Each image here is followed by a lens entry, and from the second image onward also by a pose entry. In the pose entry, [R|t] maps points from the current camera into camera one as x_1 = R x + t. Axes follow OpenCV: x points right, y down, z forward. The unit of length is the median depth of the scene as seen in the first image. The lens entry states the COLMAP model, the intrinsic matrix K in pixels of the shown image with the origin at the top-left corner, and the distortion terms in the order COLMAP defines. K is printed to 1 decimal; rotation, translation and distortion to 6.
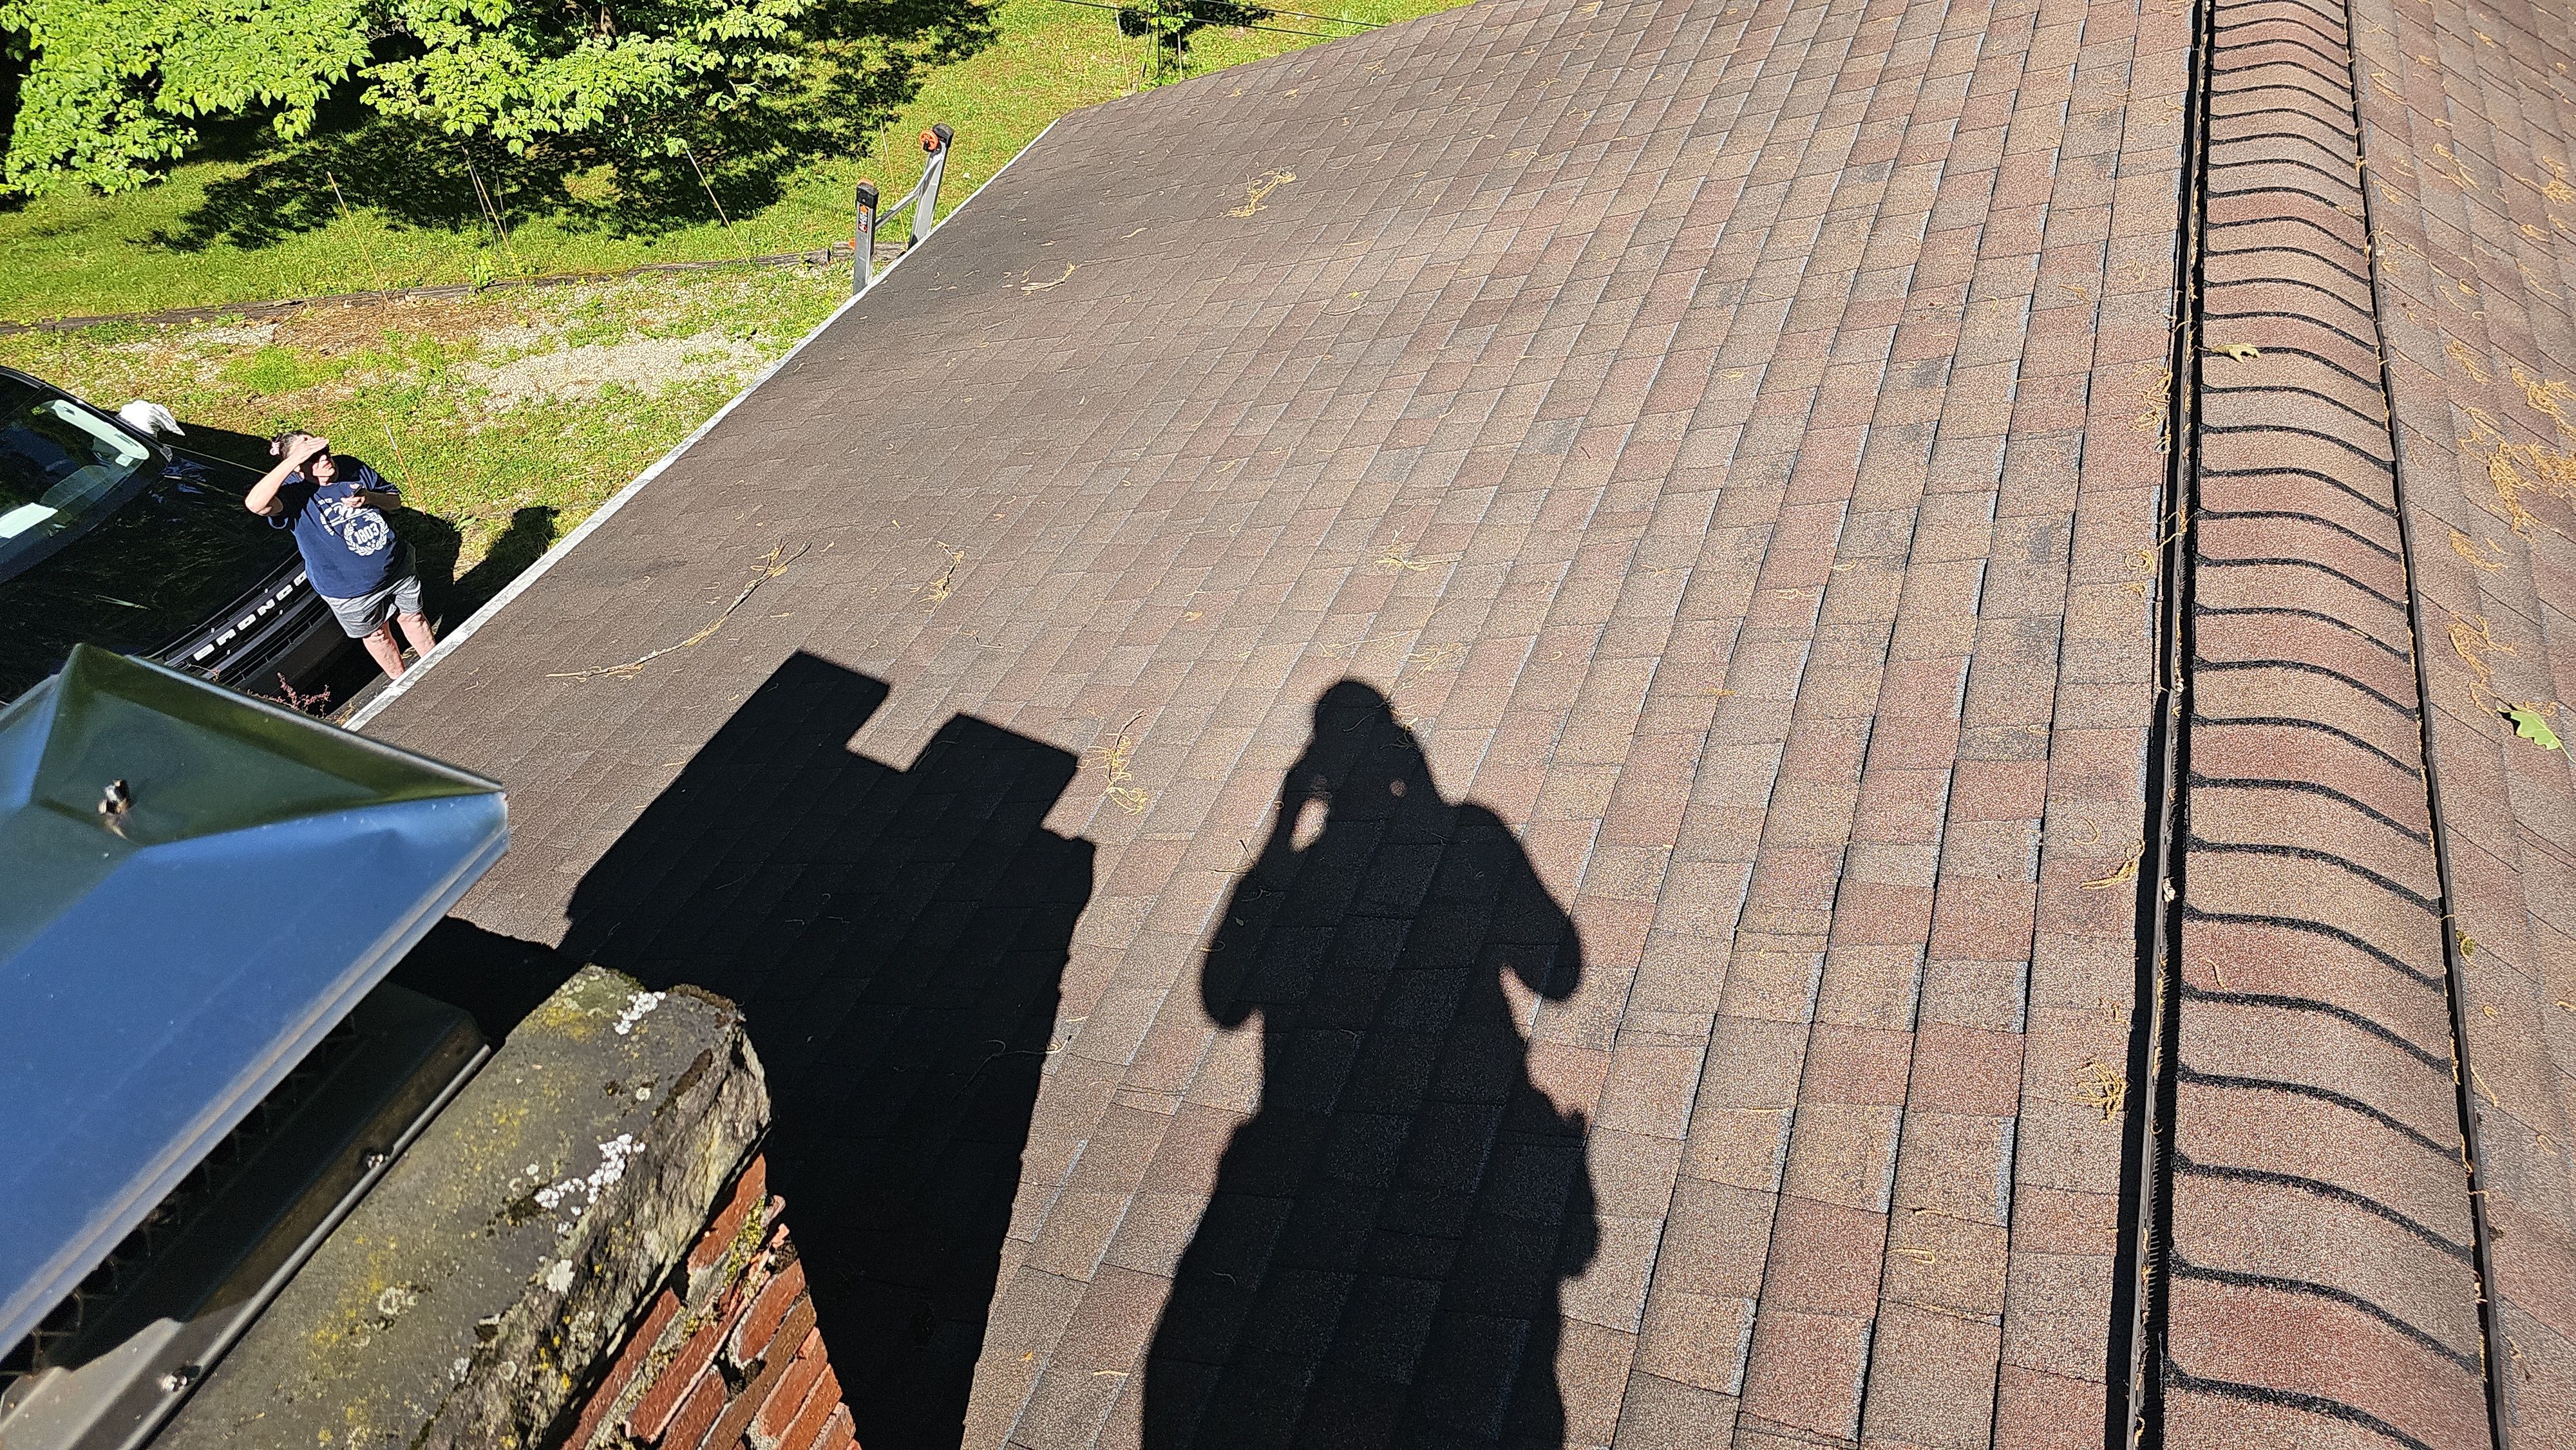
lens RADIAL K [[1728.4, 0, 1304.3], [0, 1728.4, 697.7], [0, 0, 1]] dist [0.019539, -0.001209]
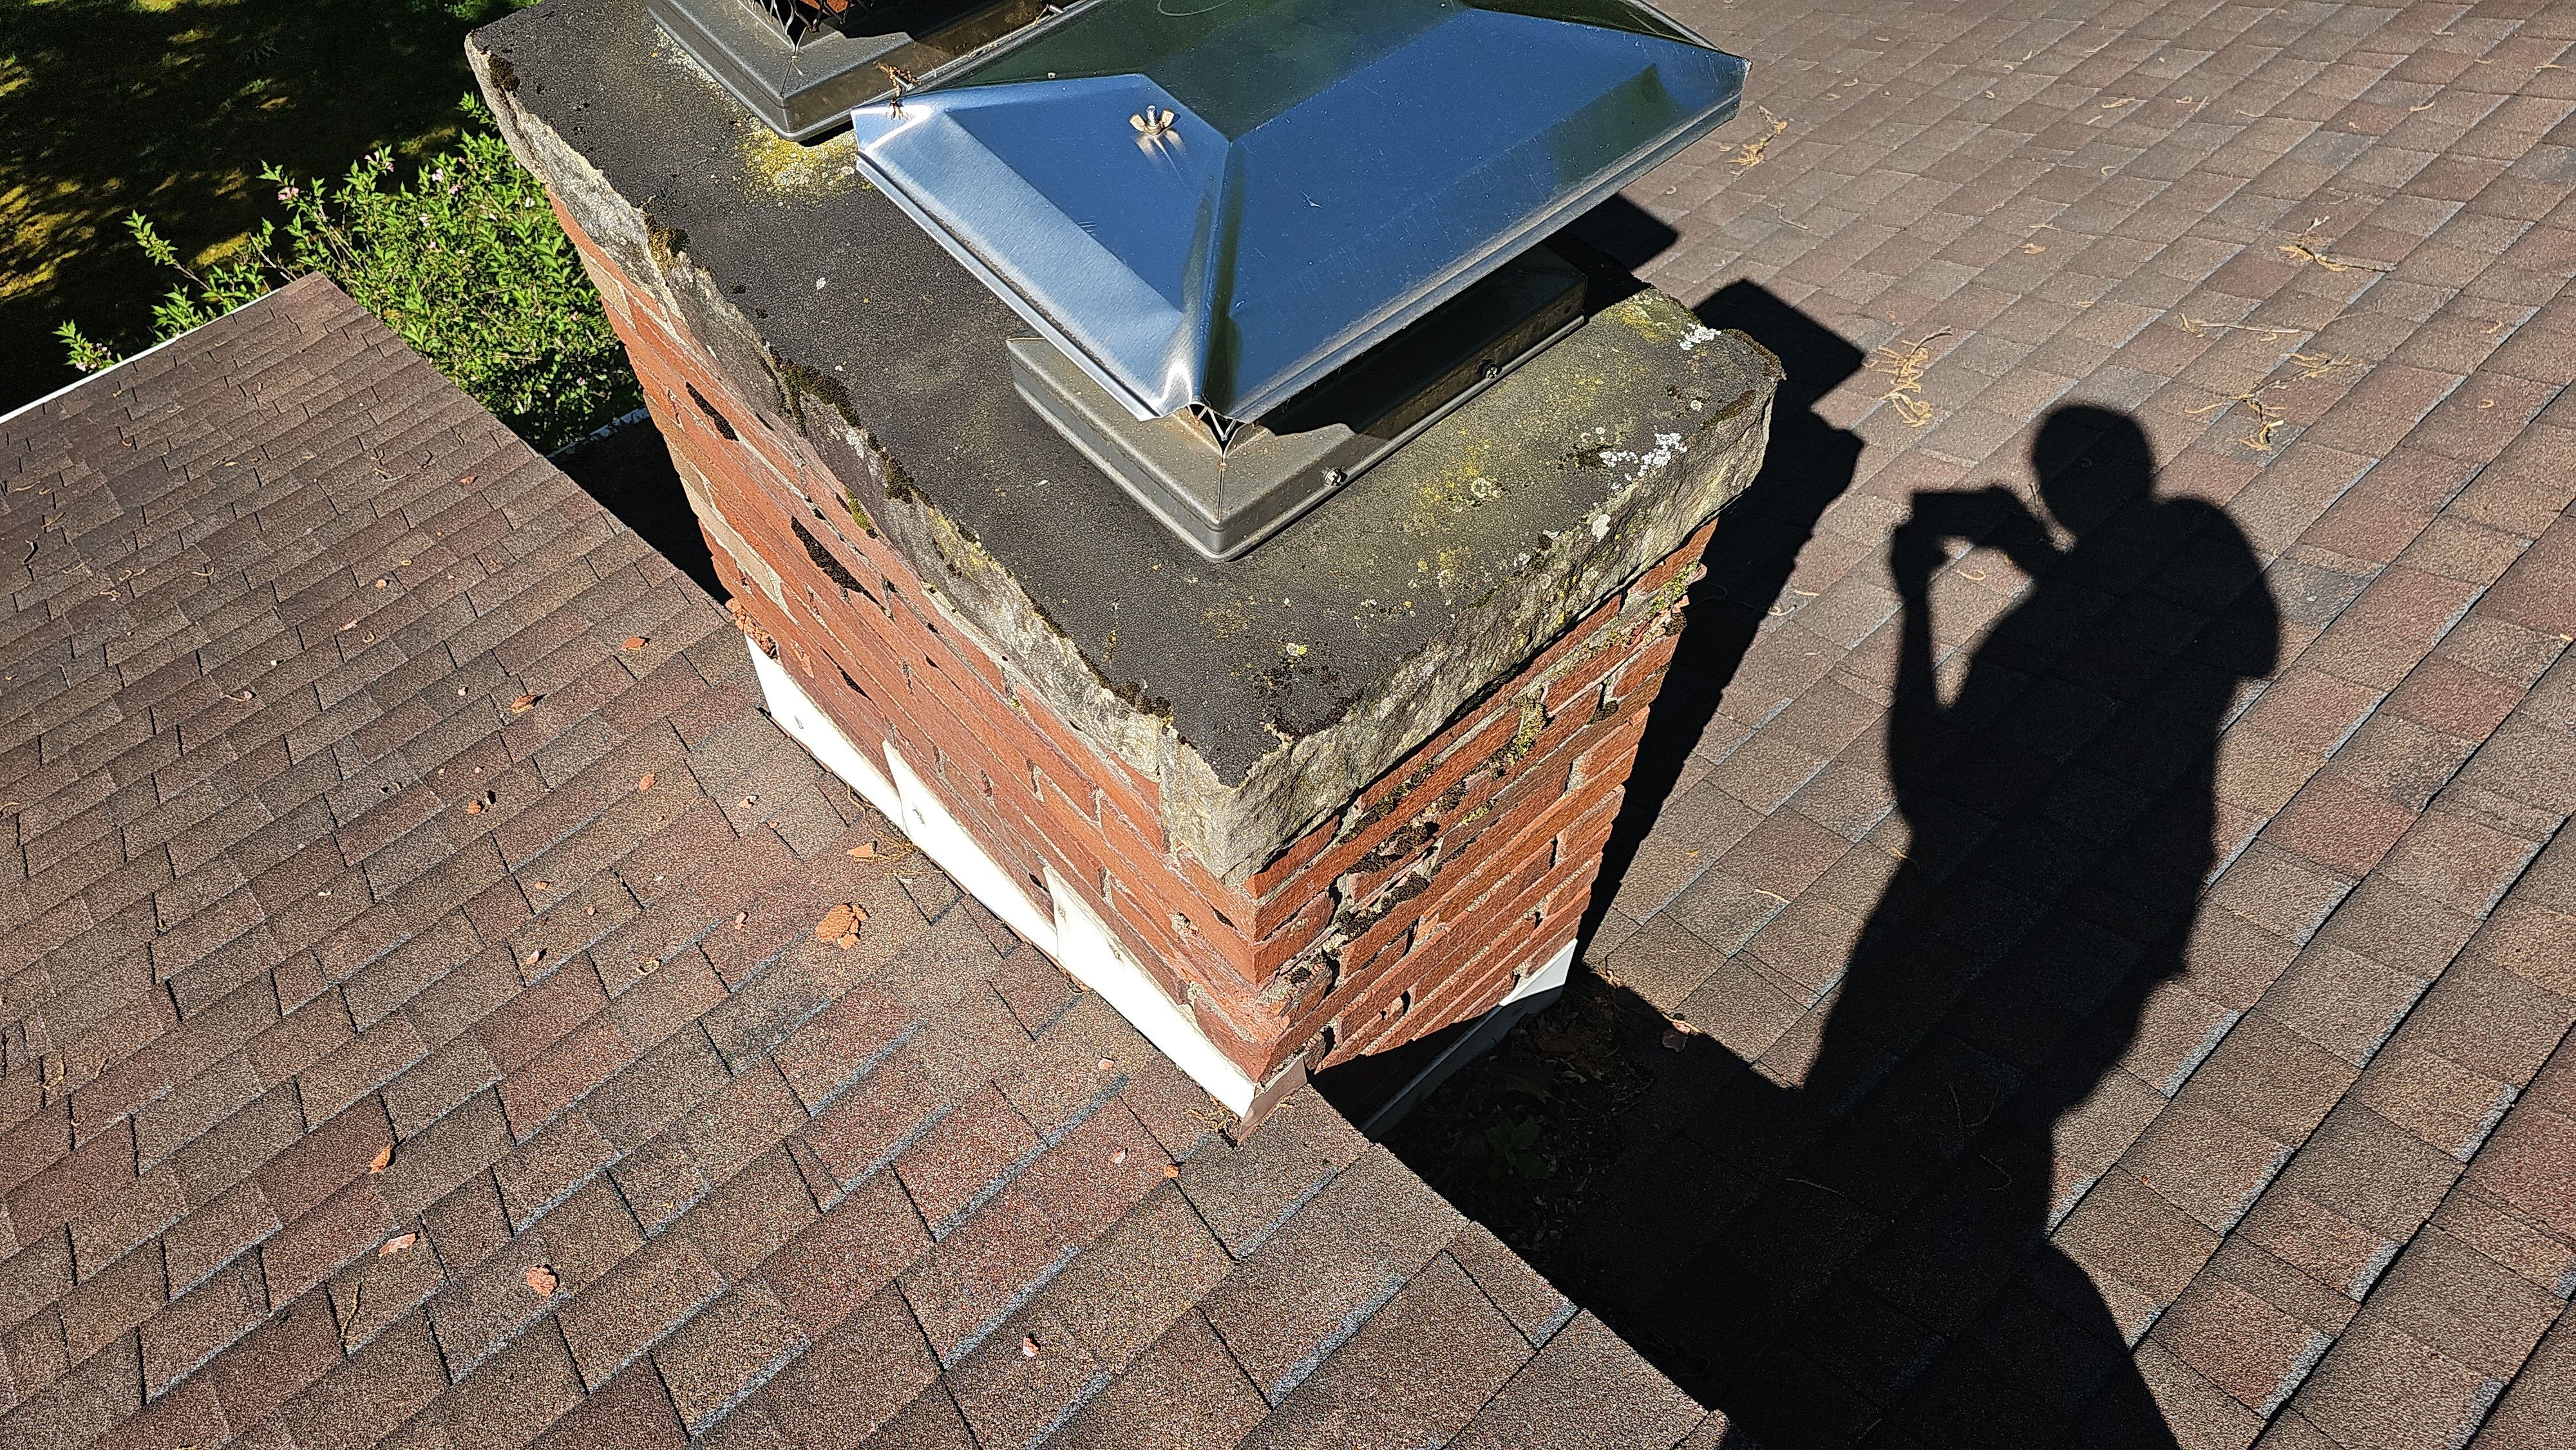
lens RADIAL K [[1751.6, 0, 1296.5], [0, 1751.6, 694.6], [0, 0, 1]] dist [0.047471, -0.039982]
pose [[0.888198, 0.367976, -0.275134, -0.115629], [-0.304409, 0.919824, 0.247506, 0.098251], [0.344151, -0.136081, 0.929000, -0.067152]]
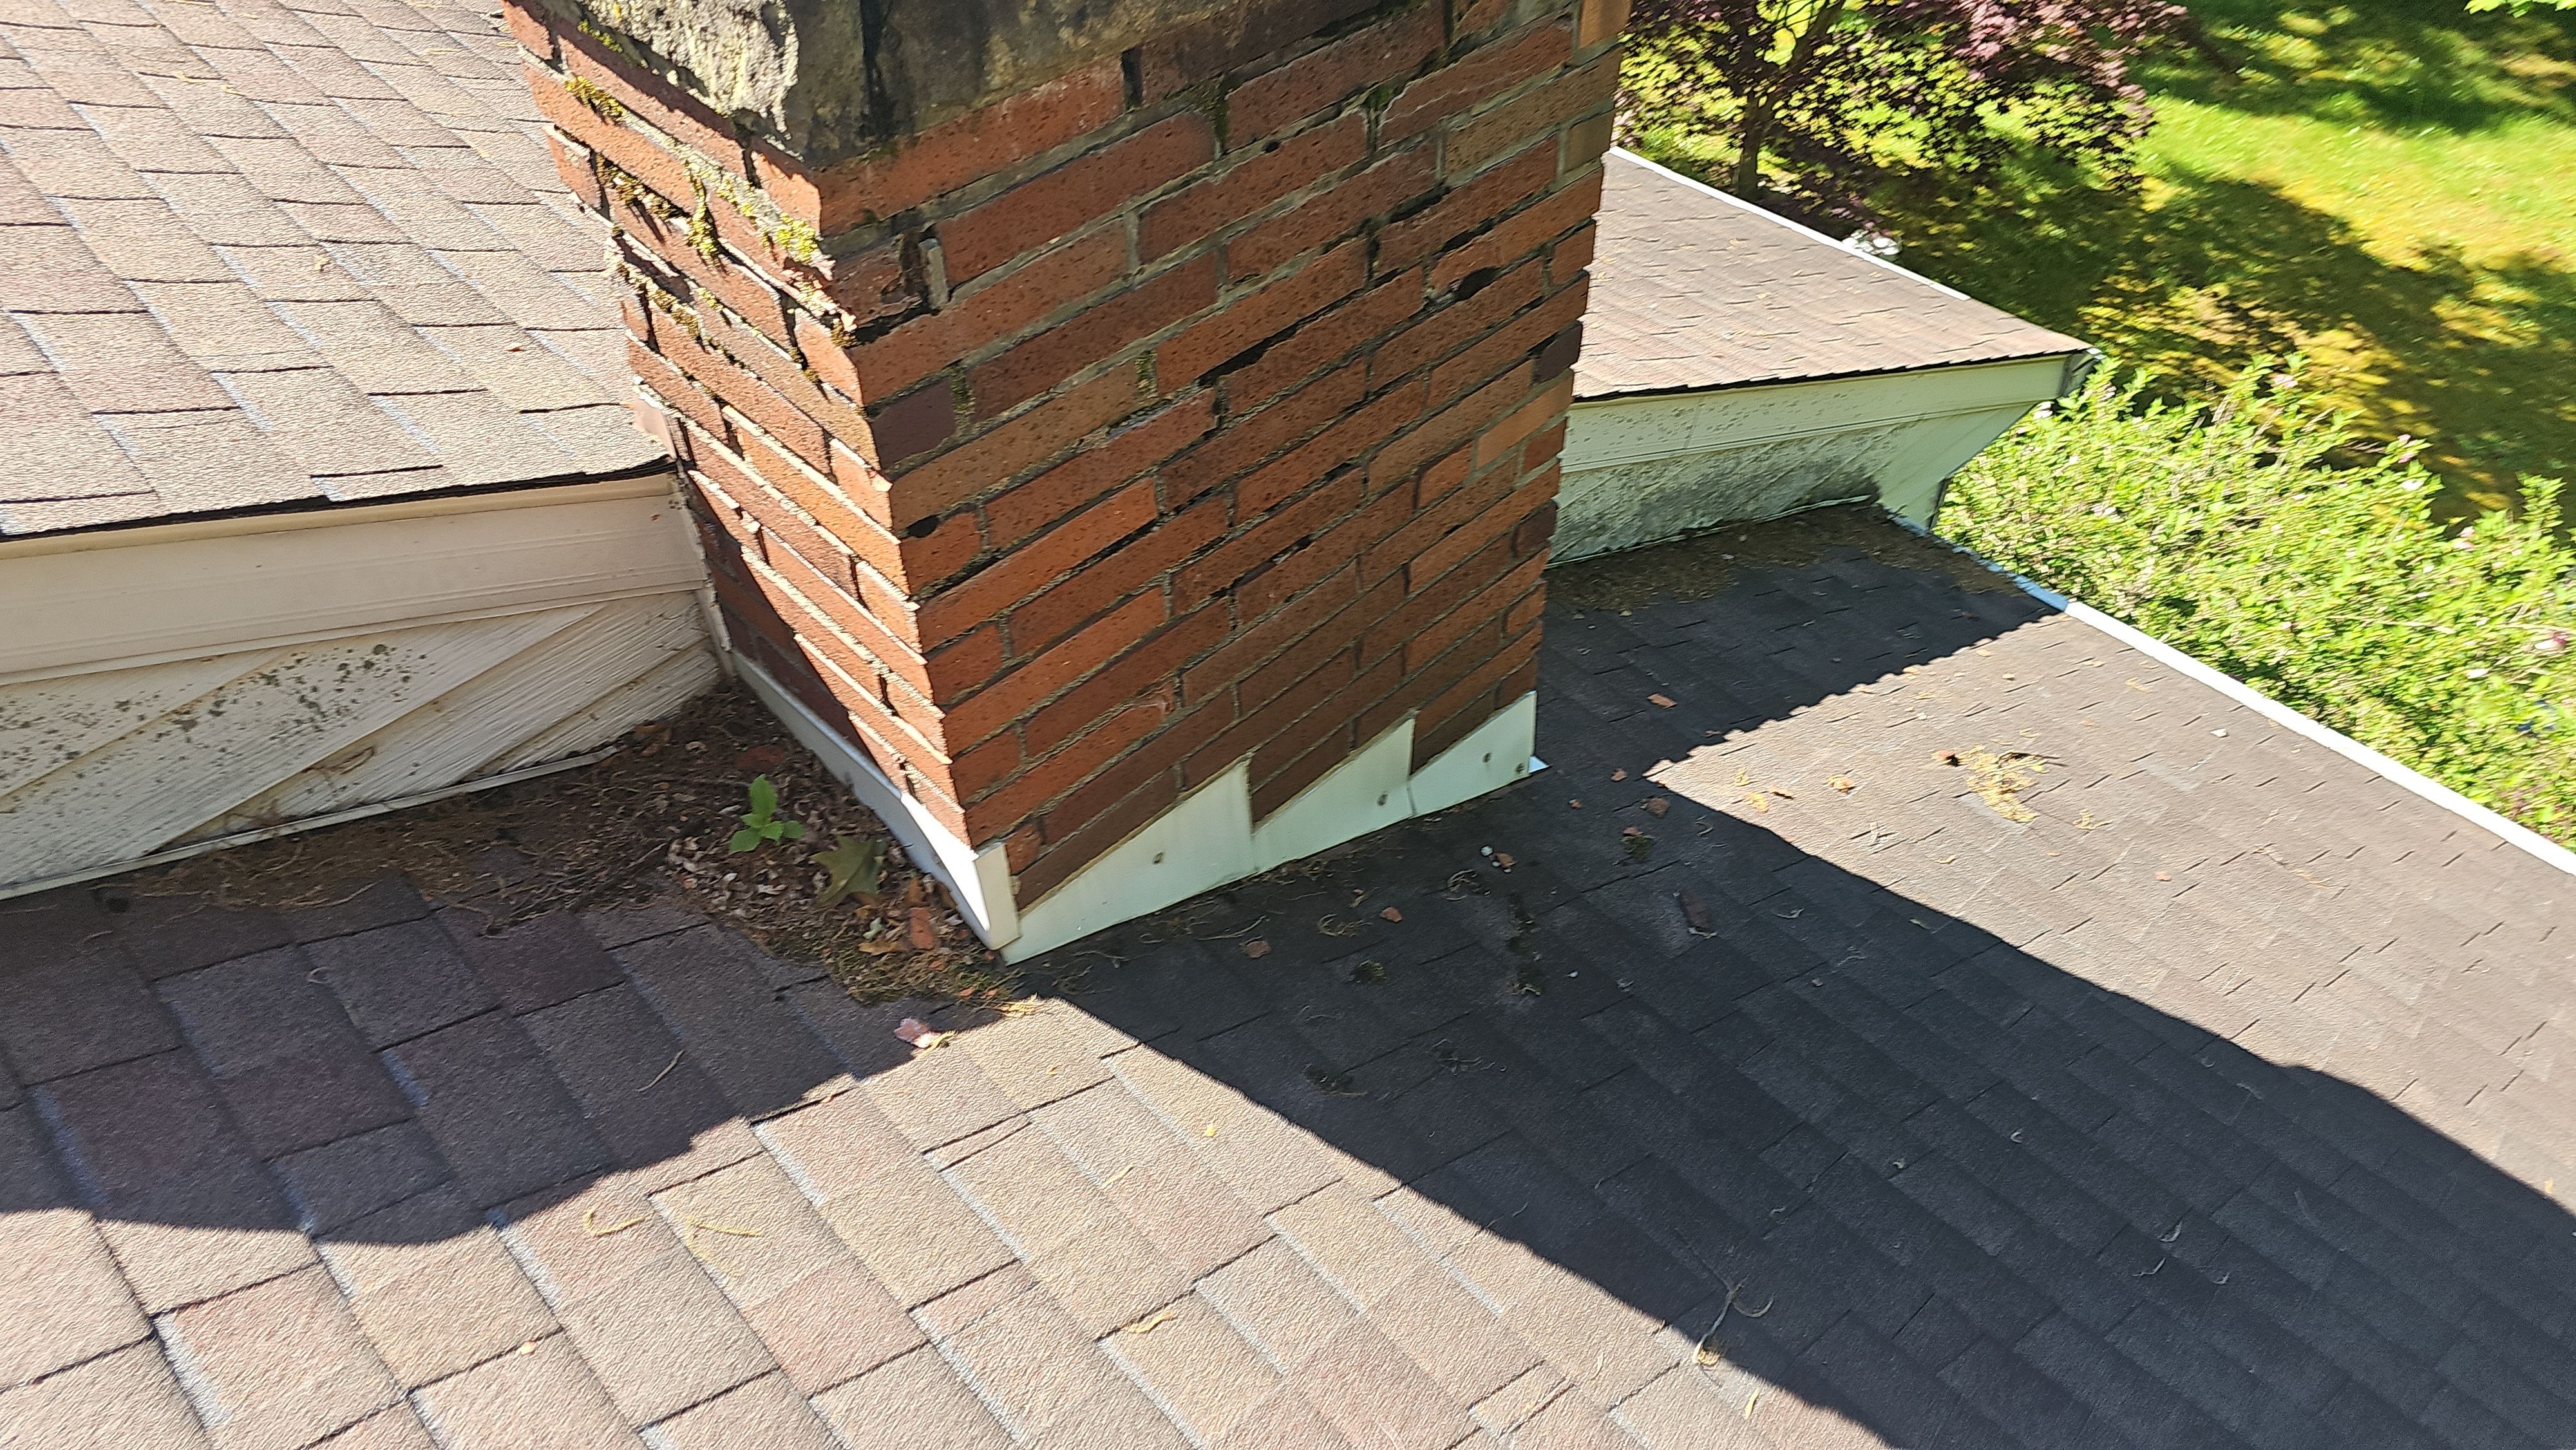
lens RADIAL K [[1729.0, 0, 1288.0], [0, 1729.0, 725.0], [0, 0, 1]] dist [0.001890, 0.000027]
pose [[-0.419239, 0.644845, -0.639072, 0.220378], [-0.625375, 0.305168, 0.718177, -0.290620], [0.658137, 0.700748, 0.275332, 0.629948]]
